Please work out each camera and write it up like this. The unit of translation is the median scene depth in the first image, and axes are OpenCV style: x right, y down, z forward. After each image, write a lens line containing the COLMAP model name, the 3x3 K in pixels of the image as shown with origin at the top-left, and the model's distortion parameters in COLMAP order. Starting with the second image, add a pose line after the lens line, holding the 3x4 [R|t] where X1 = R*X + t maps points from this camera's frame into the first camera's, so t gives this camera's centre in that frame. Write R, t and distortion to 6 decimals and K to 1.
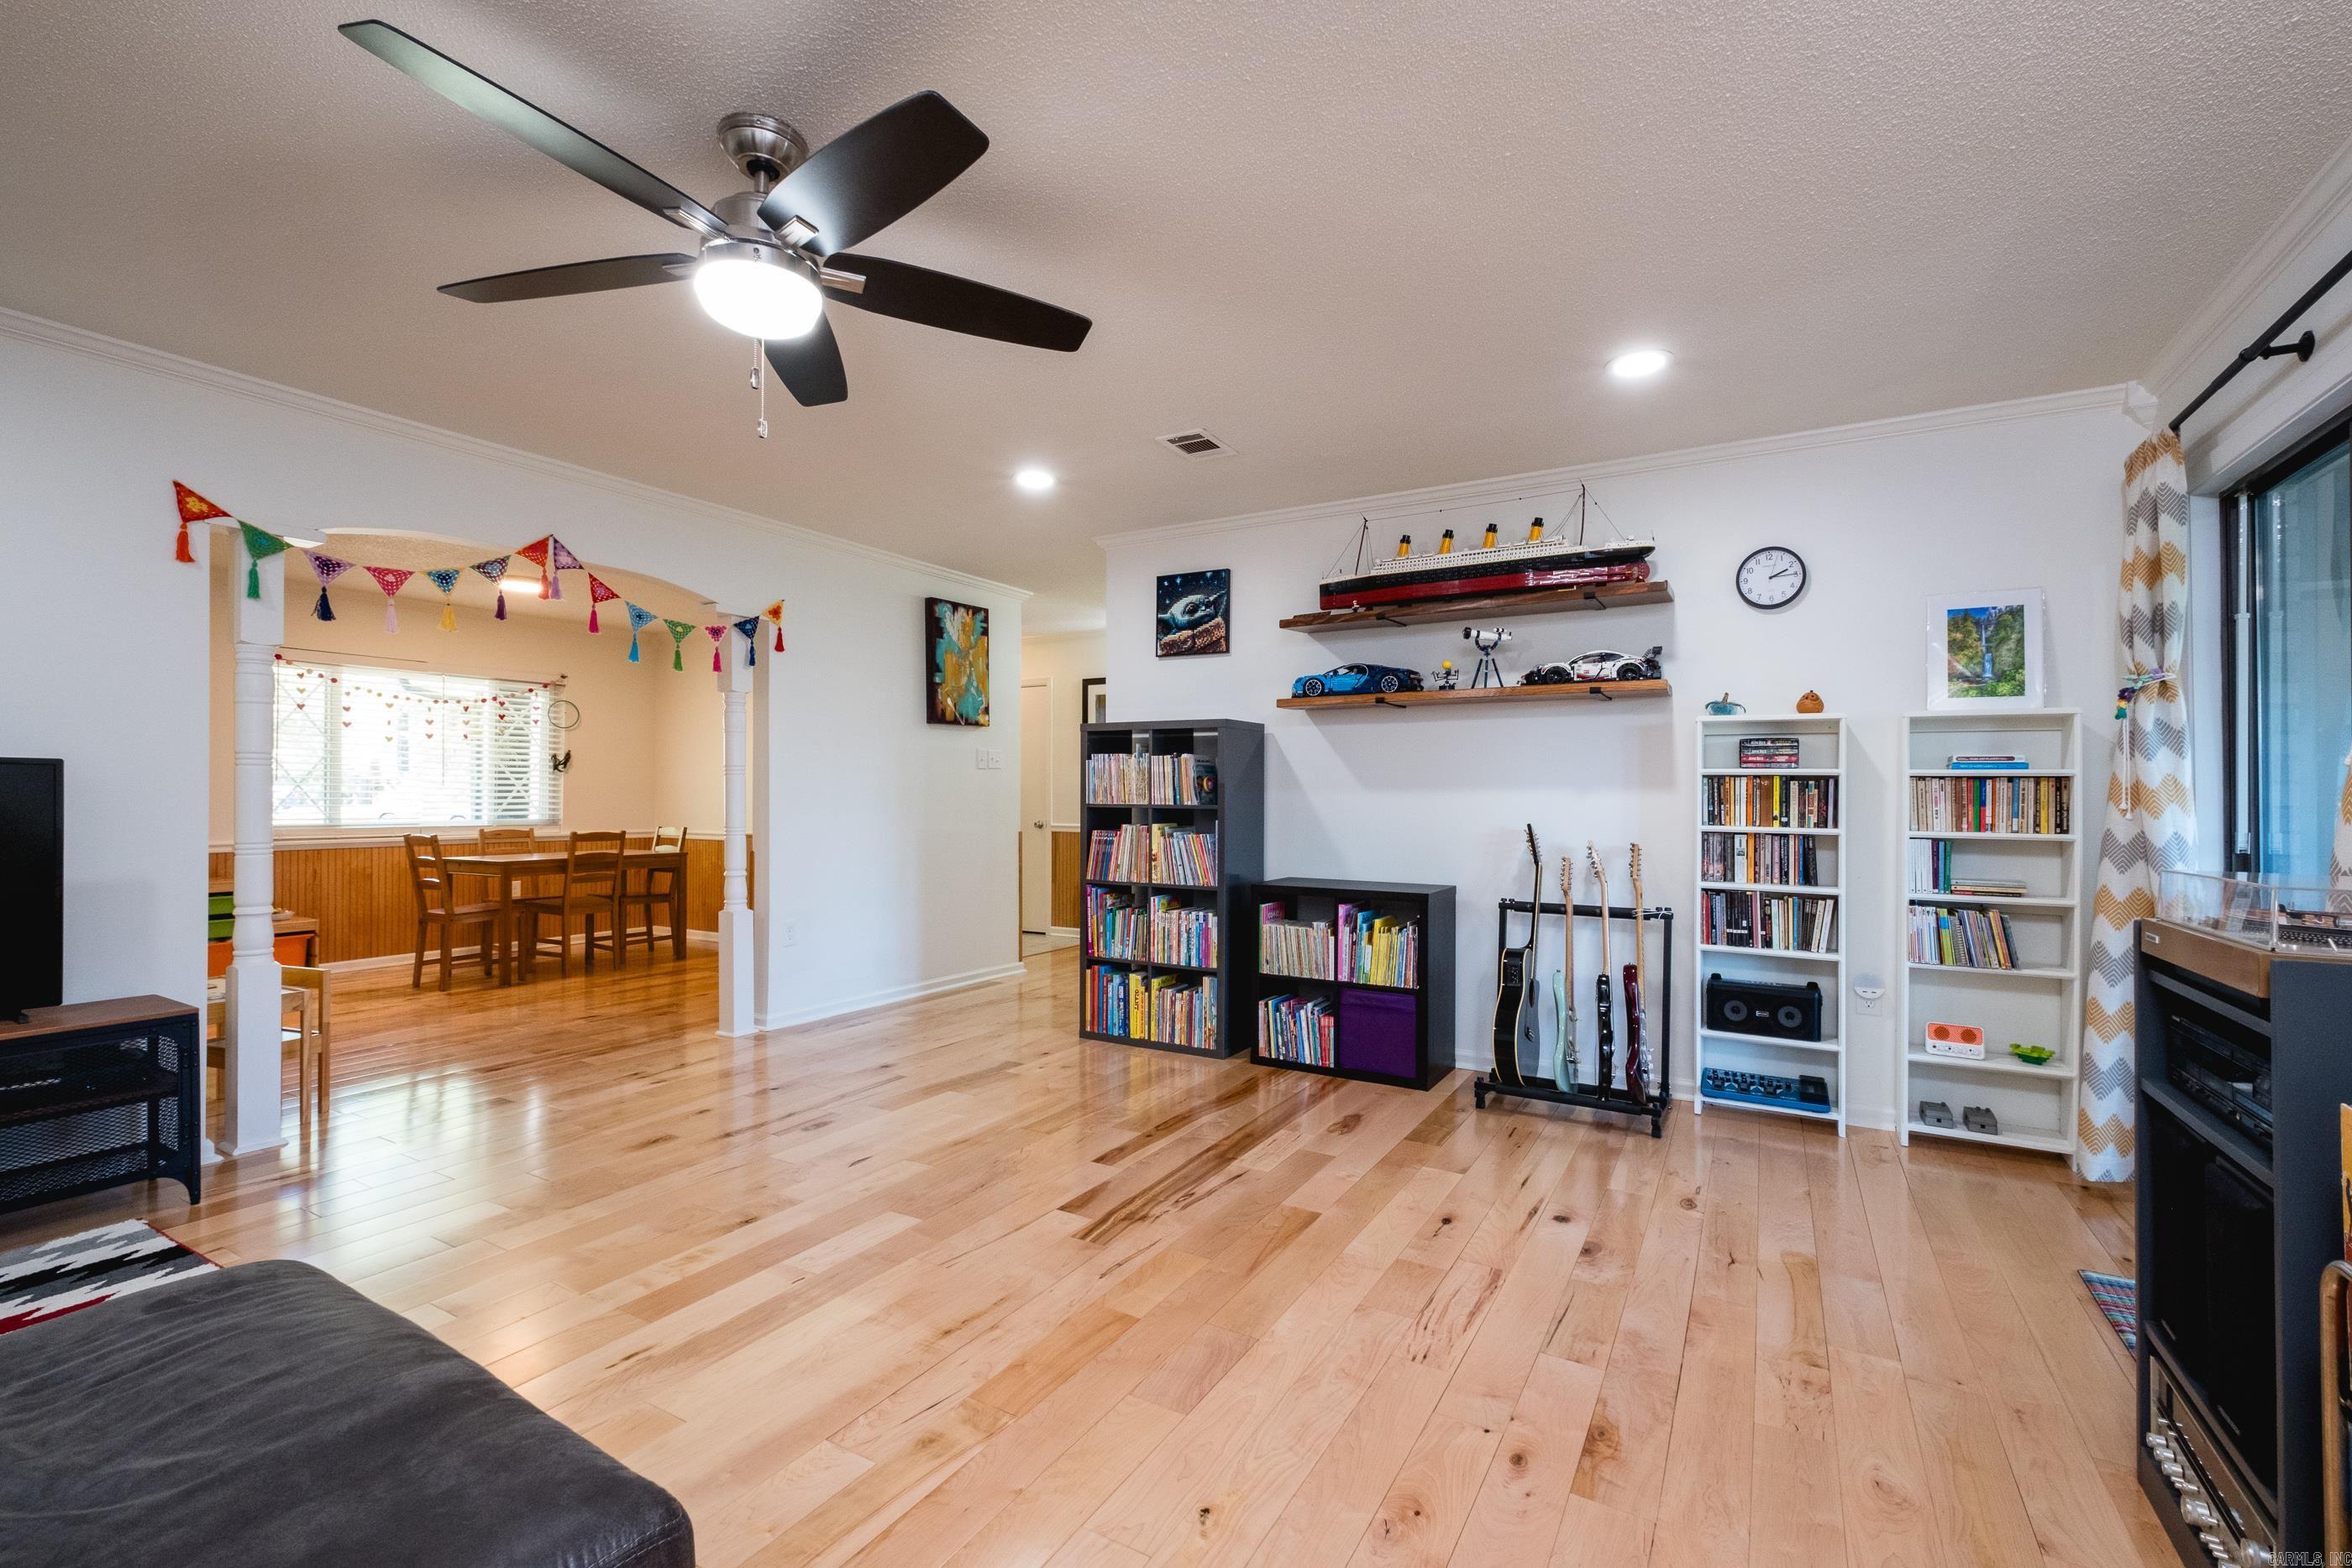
lens RADIAL K [[1009.4, 0, 1189.7], [0, 1009.4, 787.9], [0, 0, 1]] dist [0.005620, -0.005349]
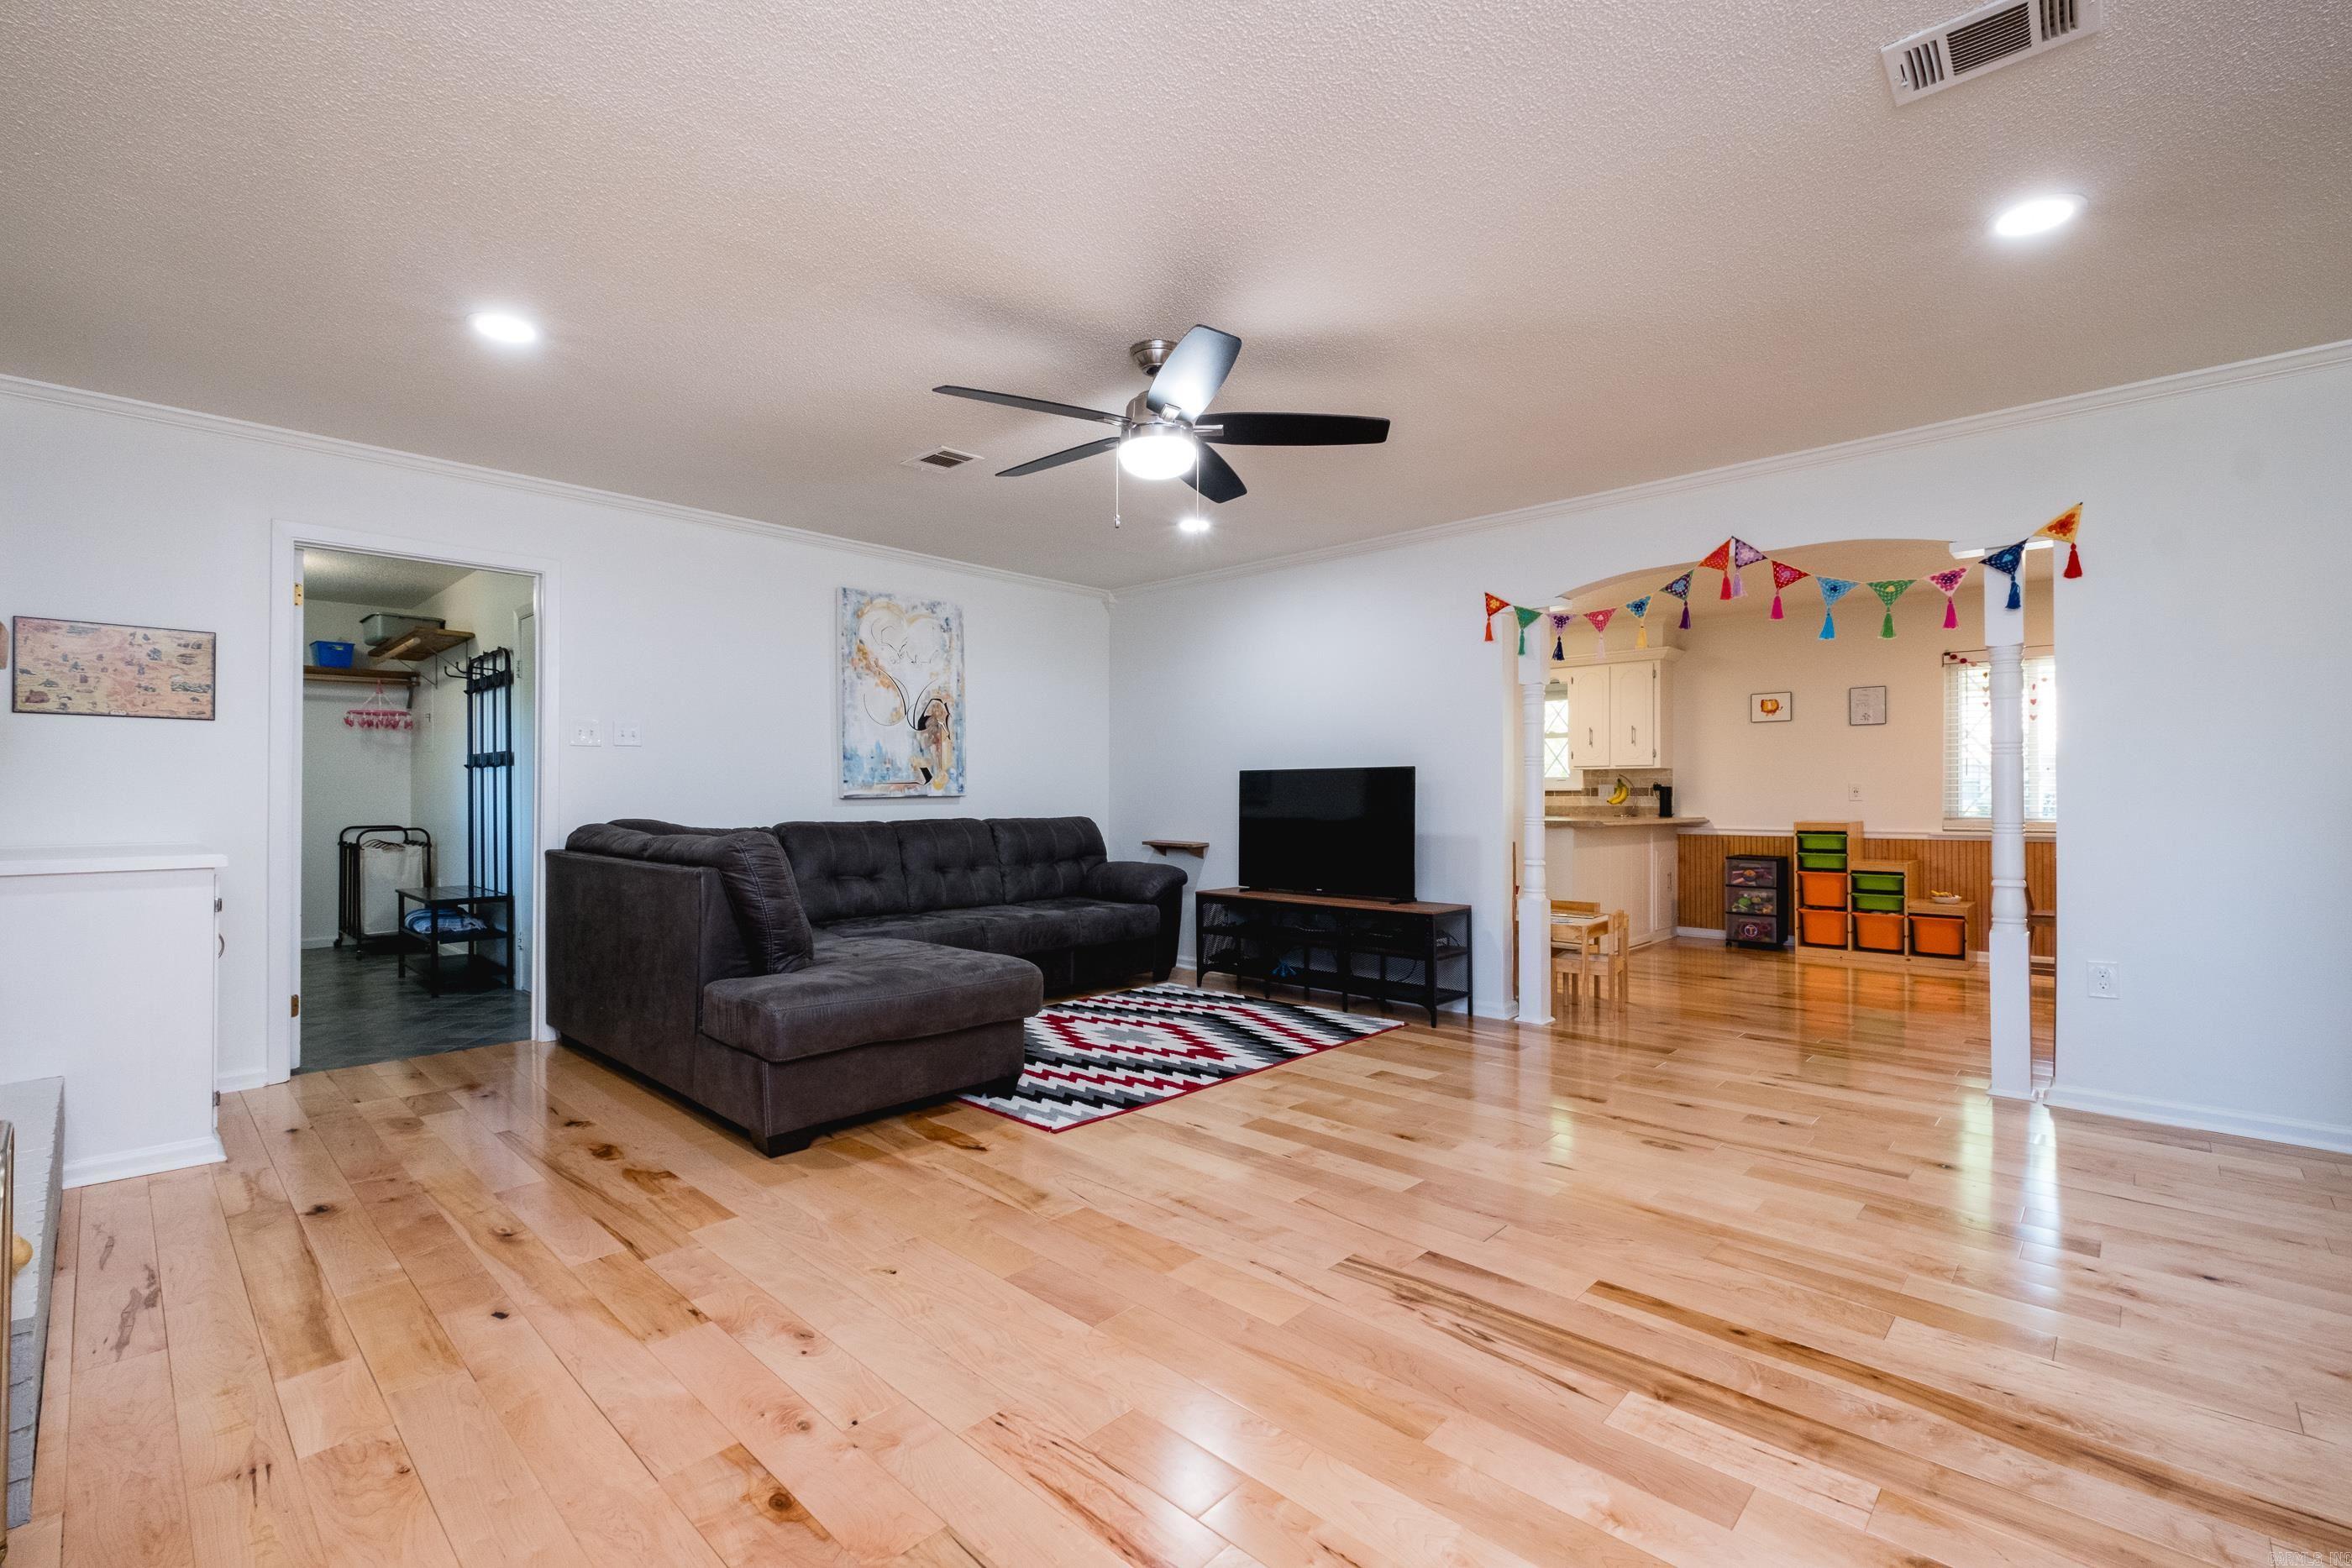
lens RADIAL K [[1009.4, 0, 1189.7], [0, 1009.4, 787.9], [0, 0, 1]] dist [0.005620, -0.005349]
pose [[-0.222425, -0.009971, -0.974899, 0.460529], [0.007908, 0.999896, -0.012031, 0.017536], [0.974918, -0.010386, -0.222323, 0.602086]]
